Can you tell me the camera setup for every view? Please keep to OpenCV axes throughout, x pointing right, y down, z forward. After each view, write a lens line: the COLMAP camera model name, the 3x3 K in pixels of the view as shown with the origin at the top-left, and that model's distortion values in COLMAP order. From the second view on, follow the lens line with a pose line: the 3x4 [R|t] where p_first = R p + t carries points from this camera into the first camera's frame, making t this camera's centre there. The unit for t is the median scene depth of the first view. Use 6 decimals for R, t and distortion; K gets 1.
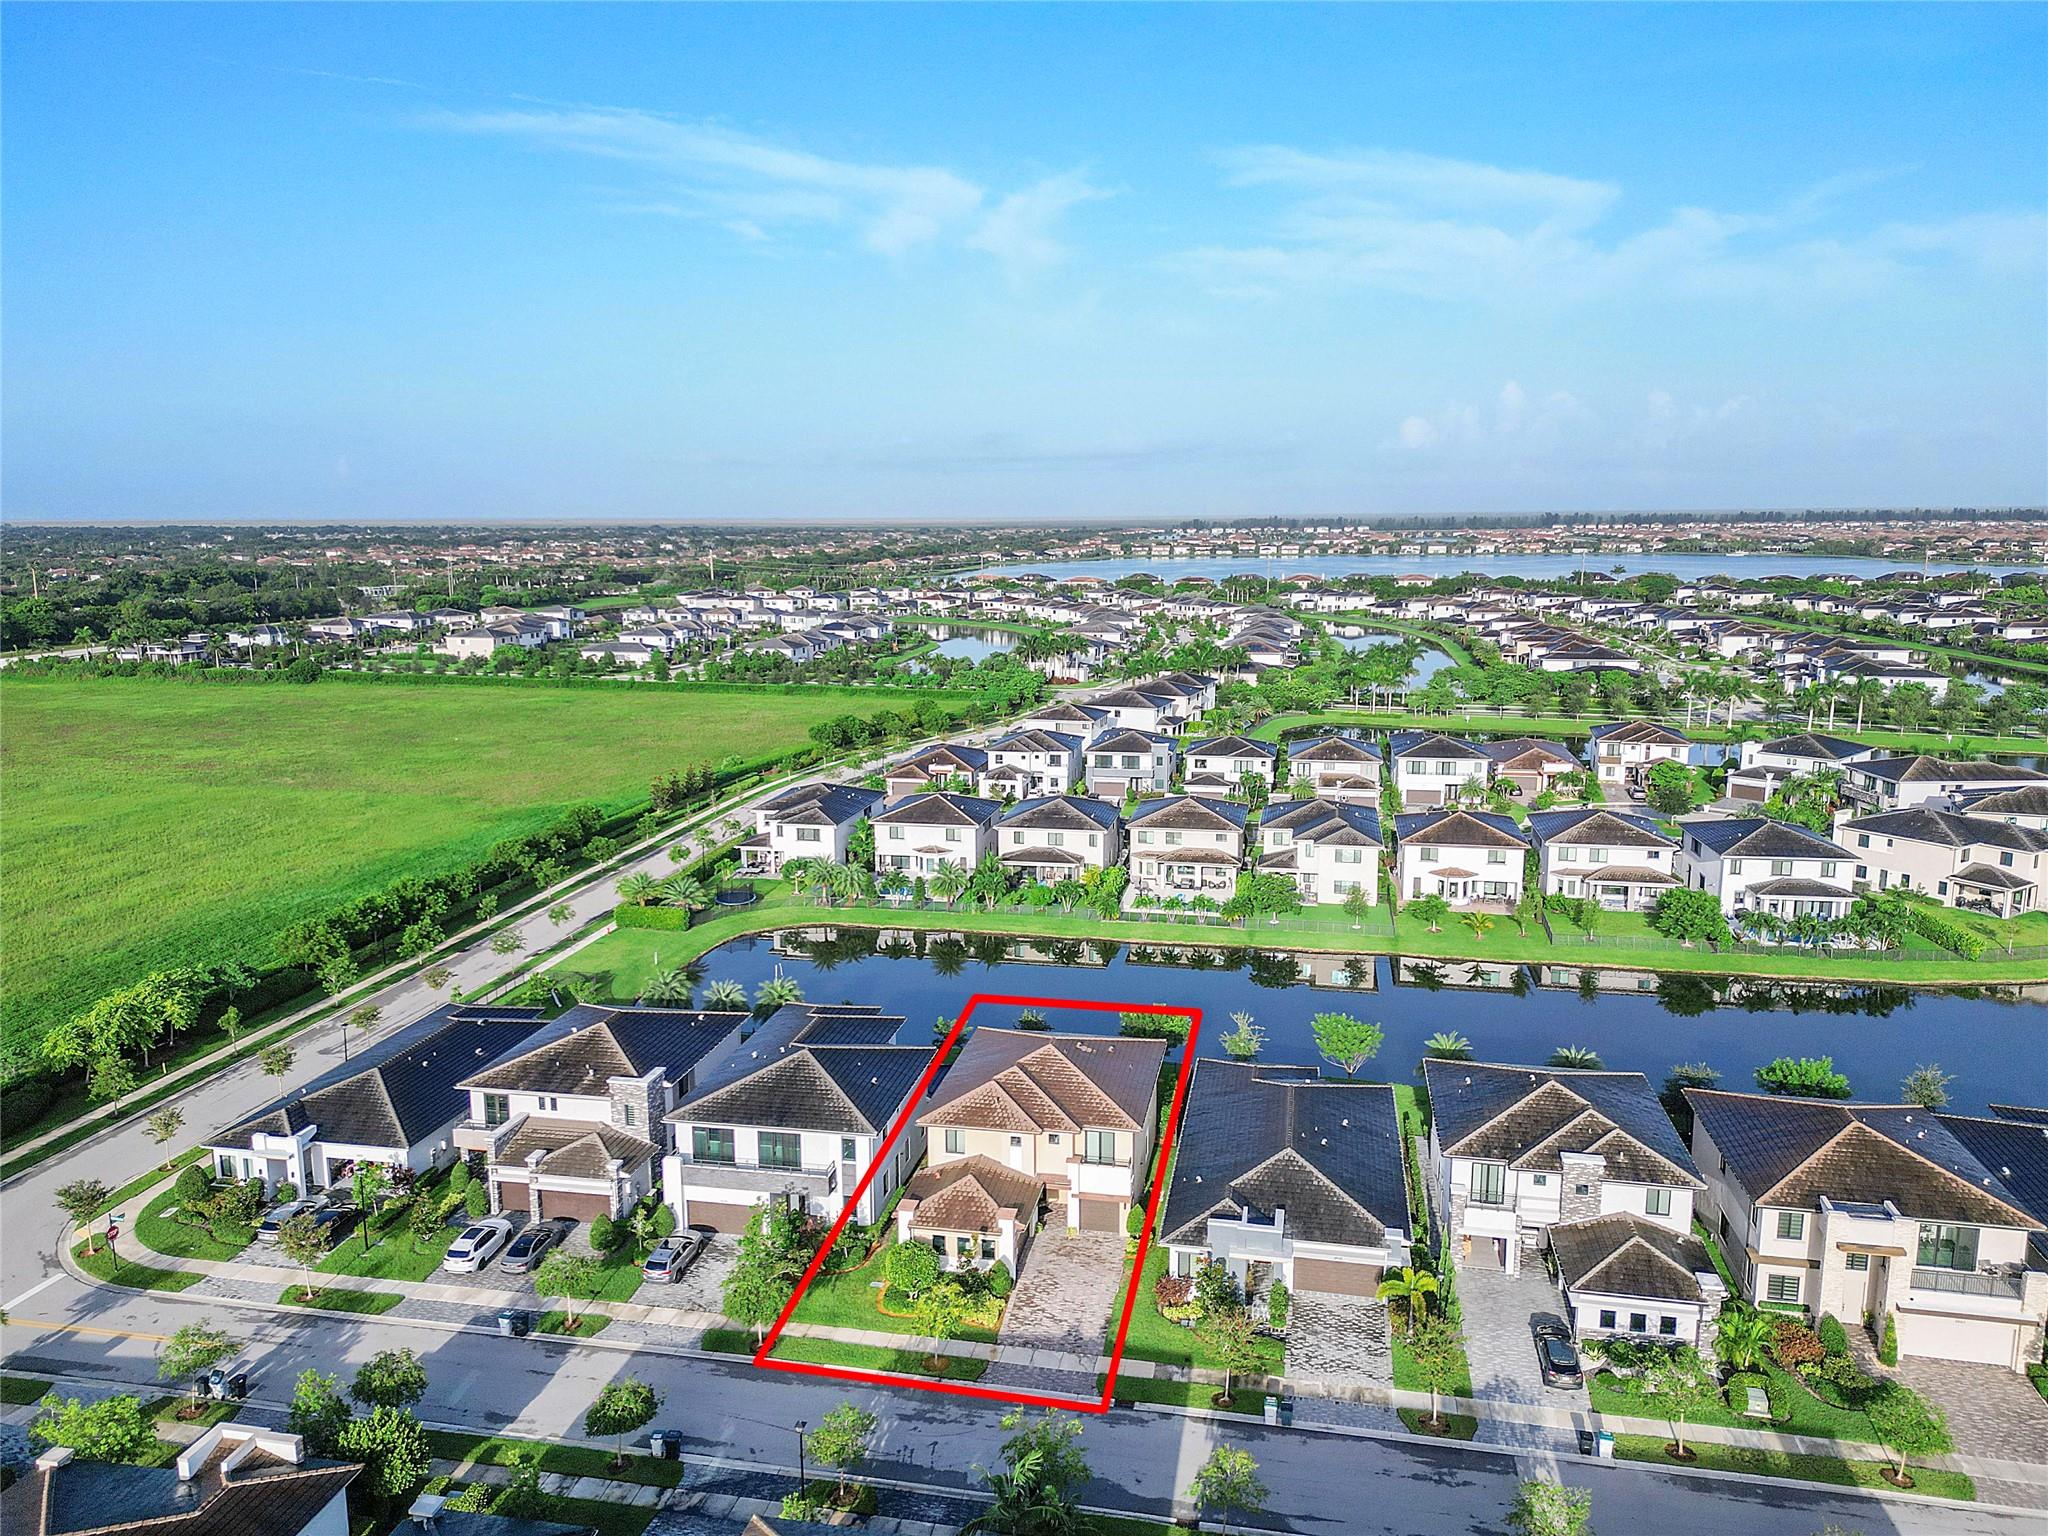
lens RADIAL K [[1444.4, 0, 1024.7], [0, 1444.4, 730.2], [0, 0, 1]] dist [0.104375, -0.116754]
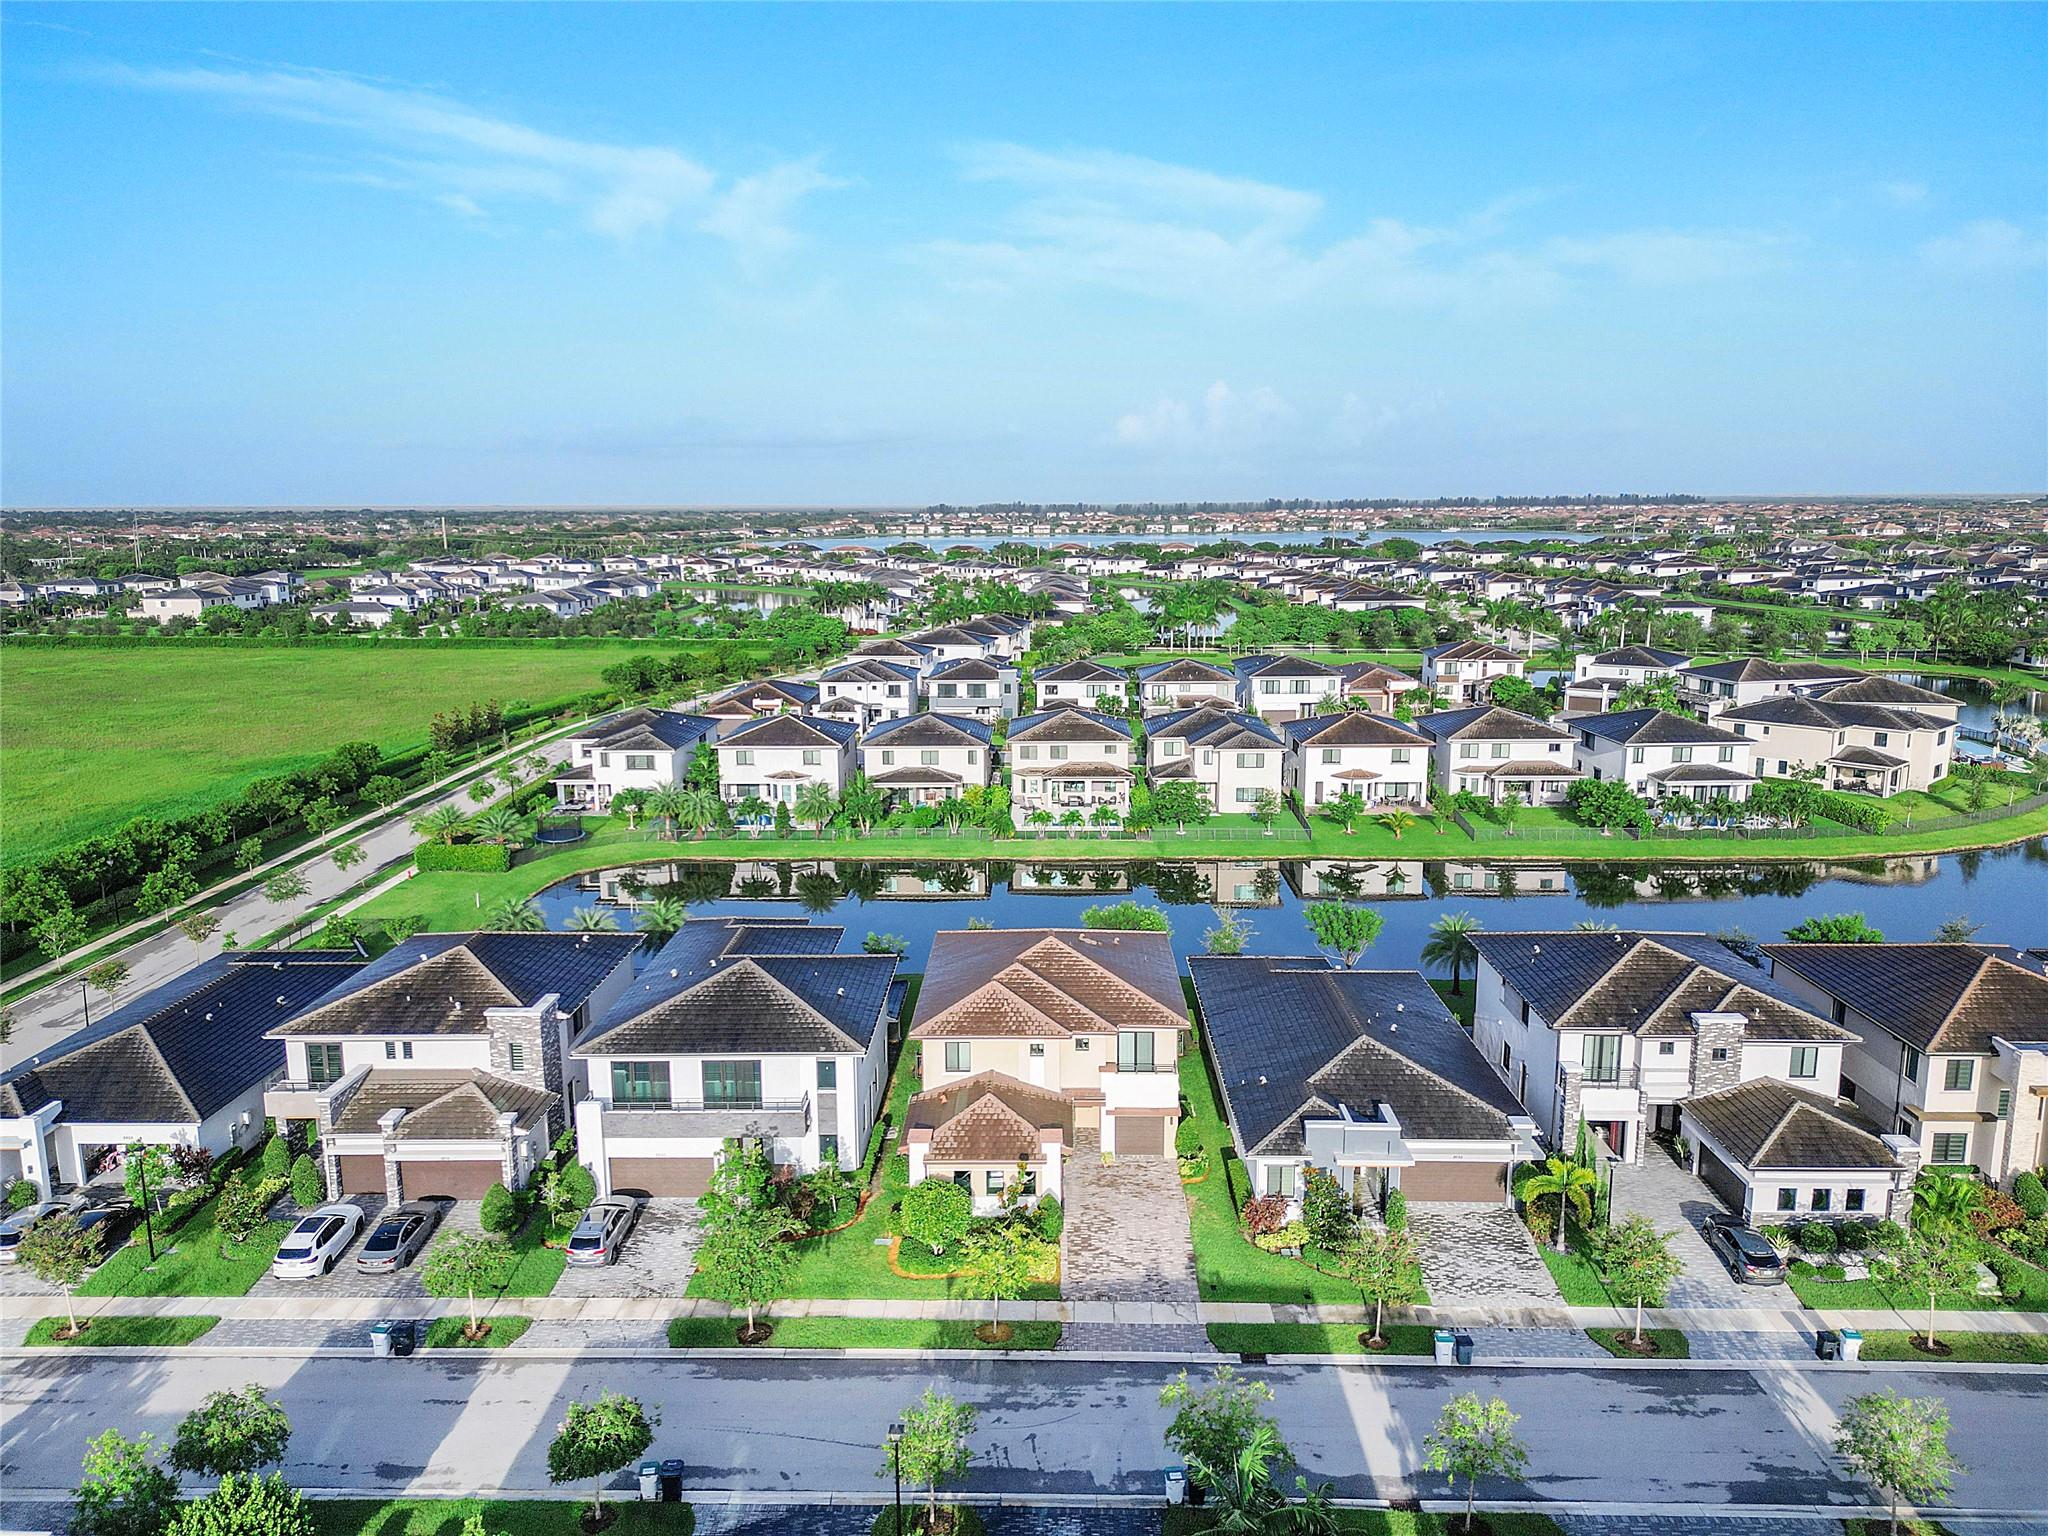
lens RADIAL K [[1434.9, 0, 1023.4], [0, 1434.9, 696.4], [0, 0, 1]] dist [0.090132, -0.089976]
pose [[0.984364, -0.024060, 0.174497, -0.085240], [0.026739, 0.999558, -0.013017, 0.057284], [-0.174106, 0.017479, 0.984572, 0.127121]]
